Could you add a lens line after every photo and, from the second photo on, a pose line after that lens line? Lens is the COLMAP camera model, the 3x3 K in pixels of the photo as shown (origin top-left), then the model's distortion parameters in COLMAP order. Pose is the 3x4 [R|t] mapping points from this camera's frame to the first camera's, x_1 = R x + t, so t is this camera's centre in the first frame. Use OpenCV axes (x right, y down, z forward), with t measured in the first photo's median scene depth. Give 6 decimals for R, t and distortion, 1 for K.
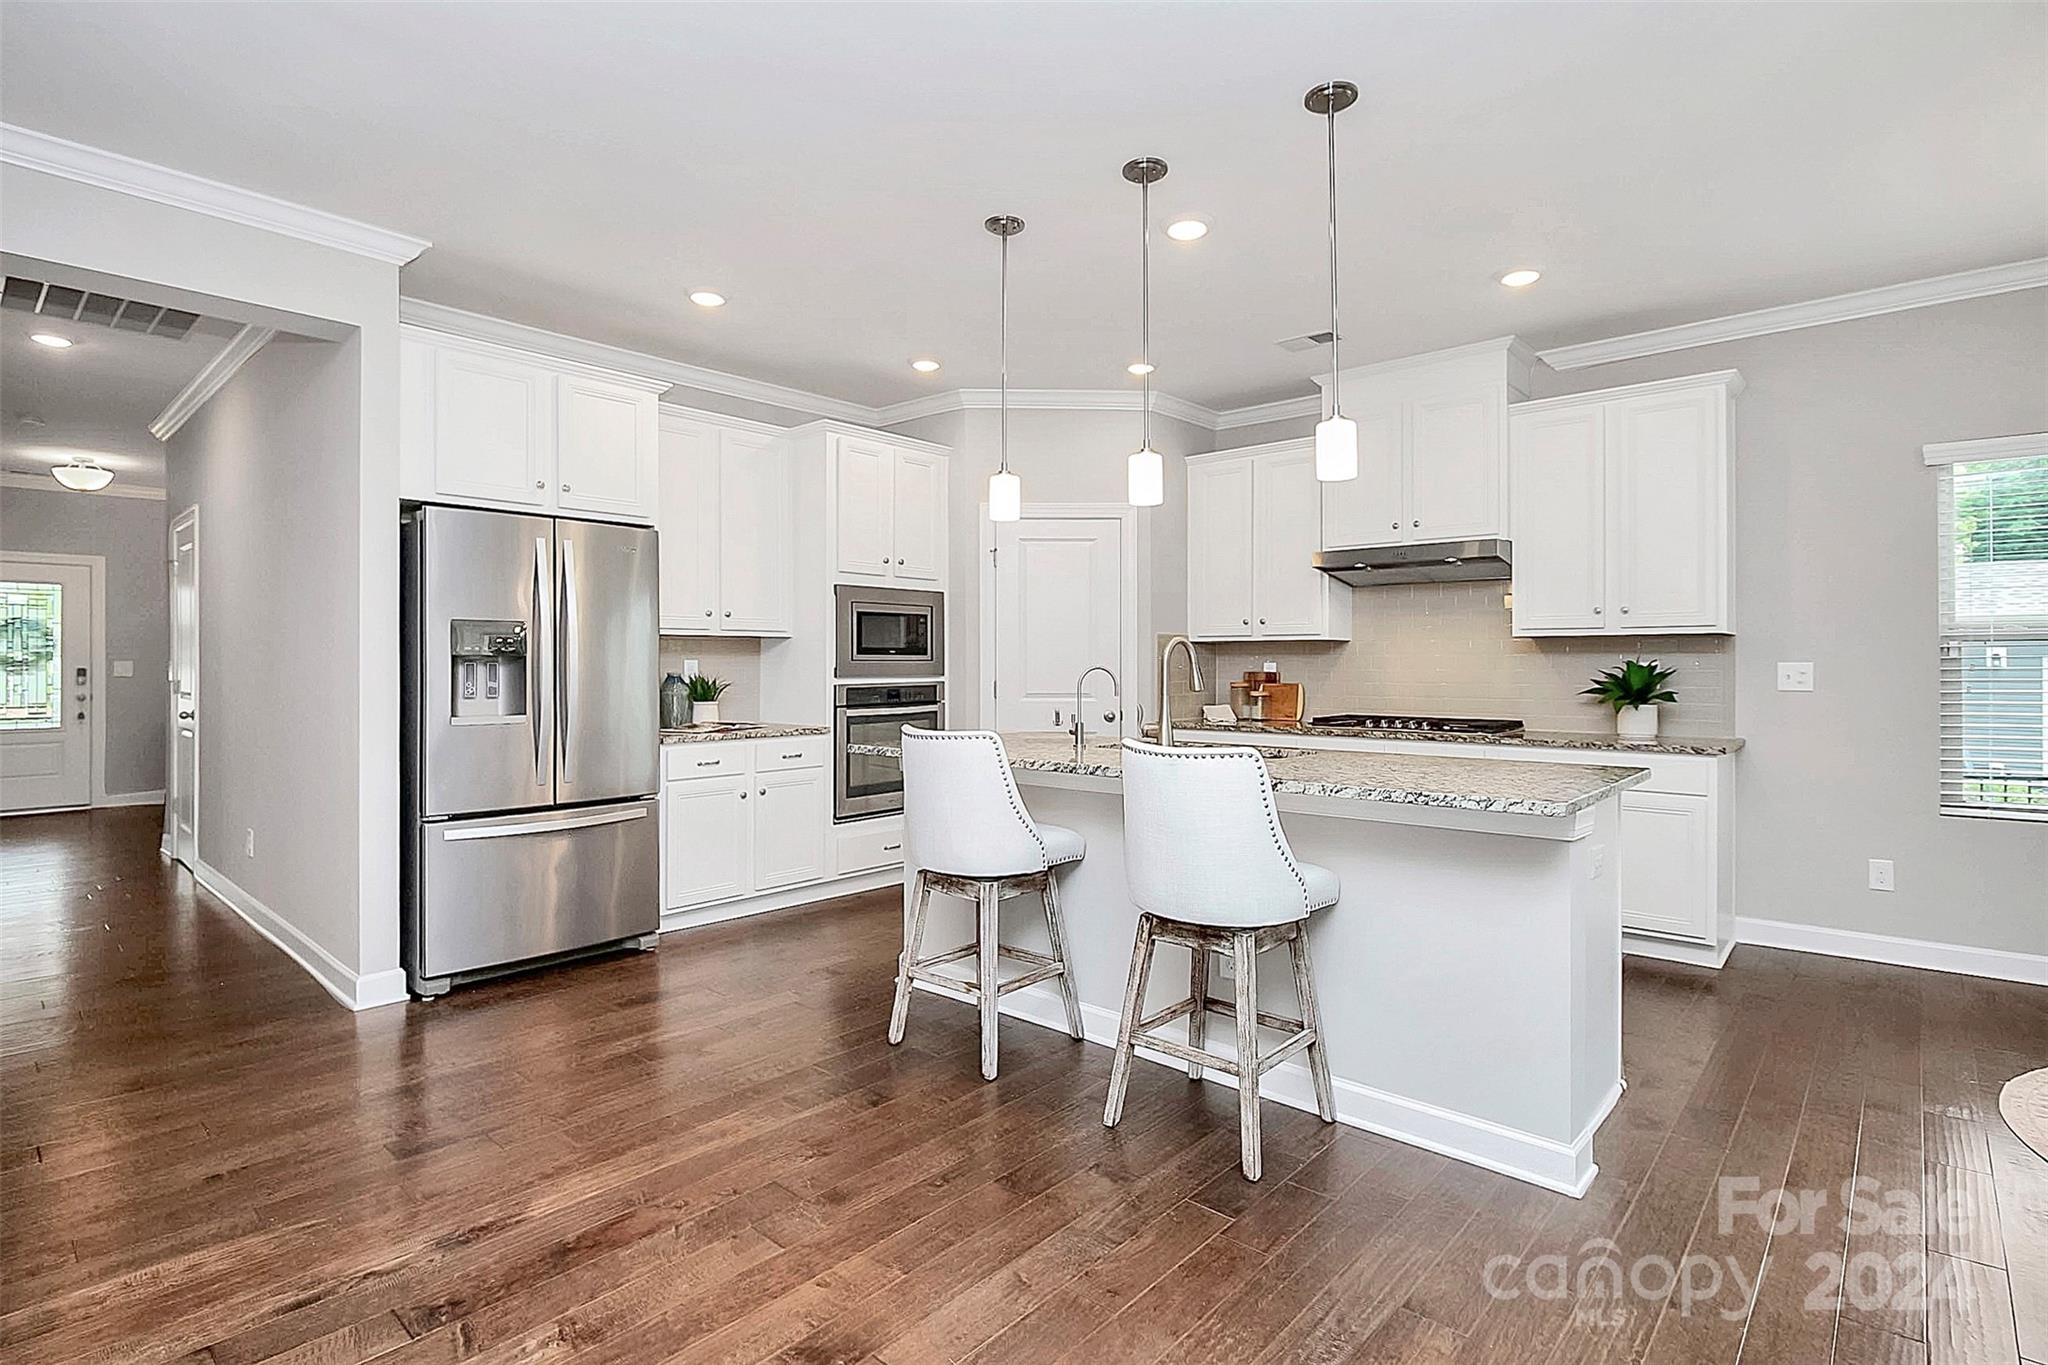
lens RADIAL K [[1039.1, 0, 1022.4], [0, 1039.1, 662.4], [0, 0, 1]] dist [-0.004077, 0.000783]
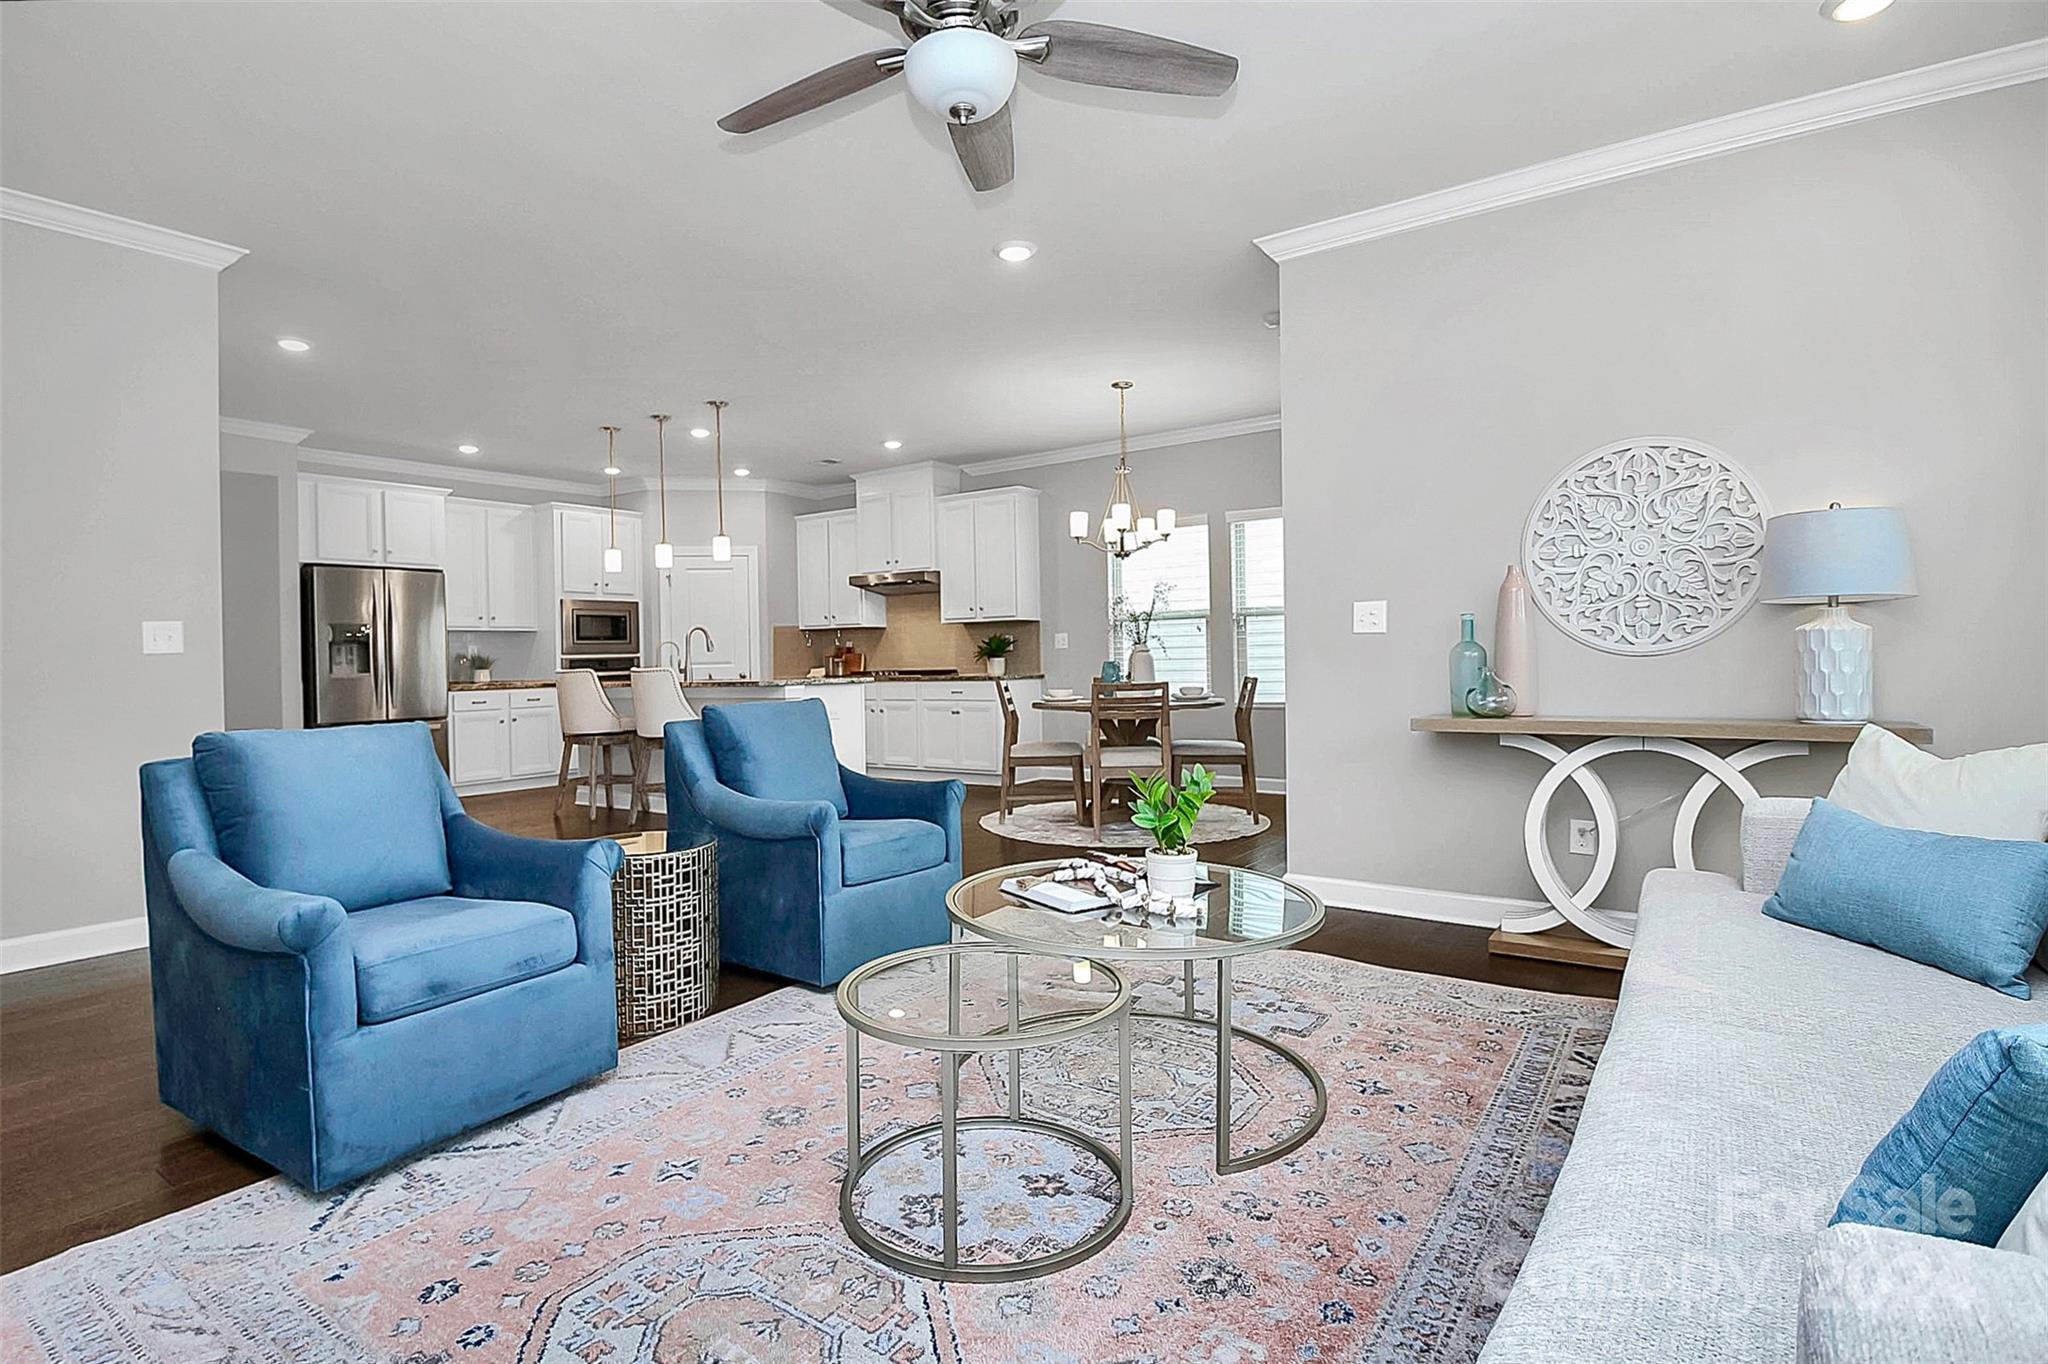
lens RADIAL K [[1039.1, 0, 1039.6], [0, 1039.1, 661.4], [0, 0, 1]] dist [-0.004077, 0.000783]
pose [[0.990957, -0.021836, 0.132395, 0.366243], [0.021367, 0.999759, 0.004962, 0.034717], [-0.132471, -0.002088, 0.991185, -0.787427]]
